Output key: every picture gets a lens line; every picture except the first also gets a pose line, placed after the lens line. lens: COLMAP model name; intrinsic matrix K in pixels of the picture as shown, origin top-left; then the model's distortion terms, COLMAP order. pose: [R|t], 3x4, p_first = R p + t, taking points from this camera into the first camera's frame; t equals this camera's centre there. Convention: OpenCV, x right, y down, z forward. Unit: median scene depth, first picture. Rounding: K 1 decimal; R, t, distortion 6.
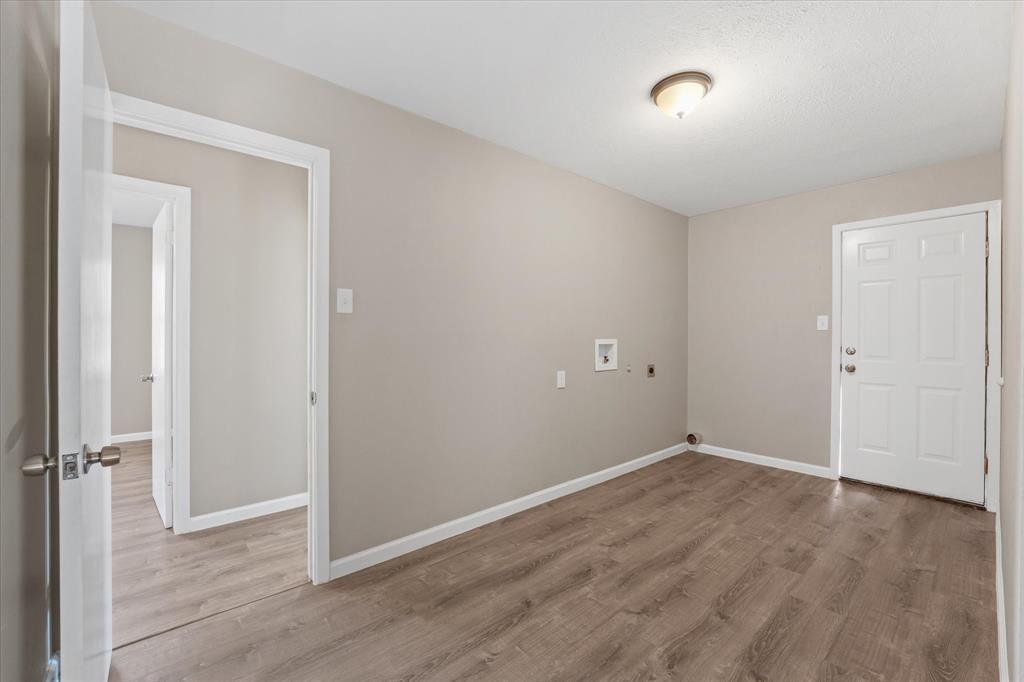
lens RADIAL K [[424.8, 0, 514.1], [0, 424.8, 337.0], [0, 0, 1]] dist [-0.015682, 0.000191]
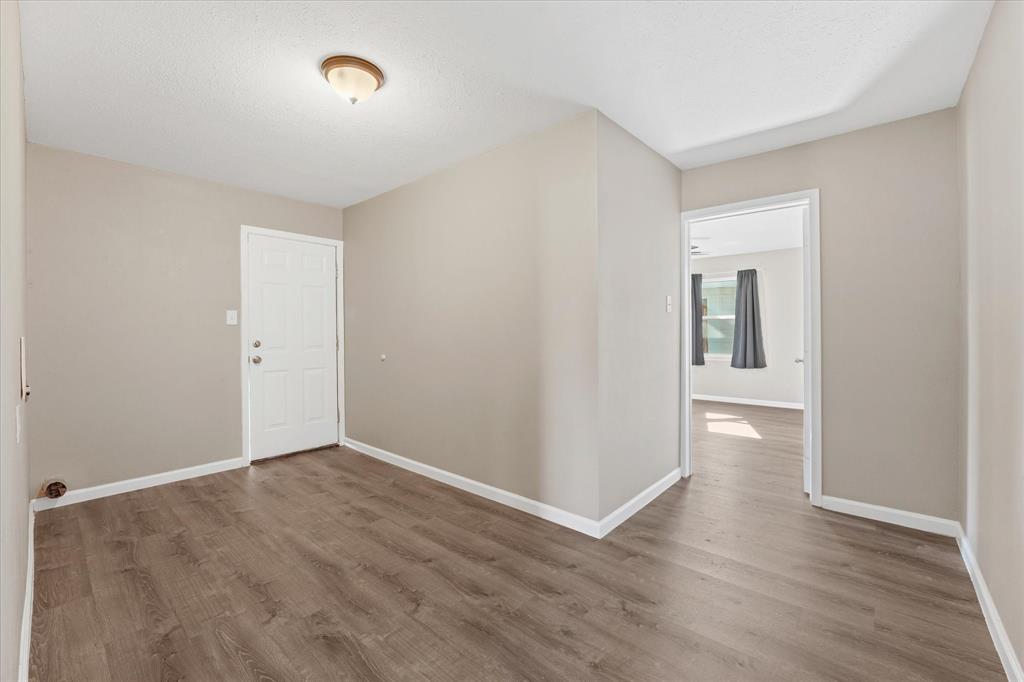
lens RADIAL K [[424.8, 0, 514.4], [0, 424.8, 334.5], [0, 0, 1]] dist [-0.015682, 0.000191]
pose [[-0.136008, -0.011486, 0.990641, -0.482712], [0.008953, 0.999878, 0.012822, 0.000556], [-0.990667, 0.010613, -0.135889, 0.601160]]
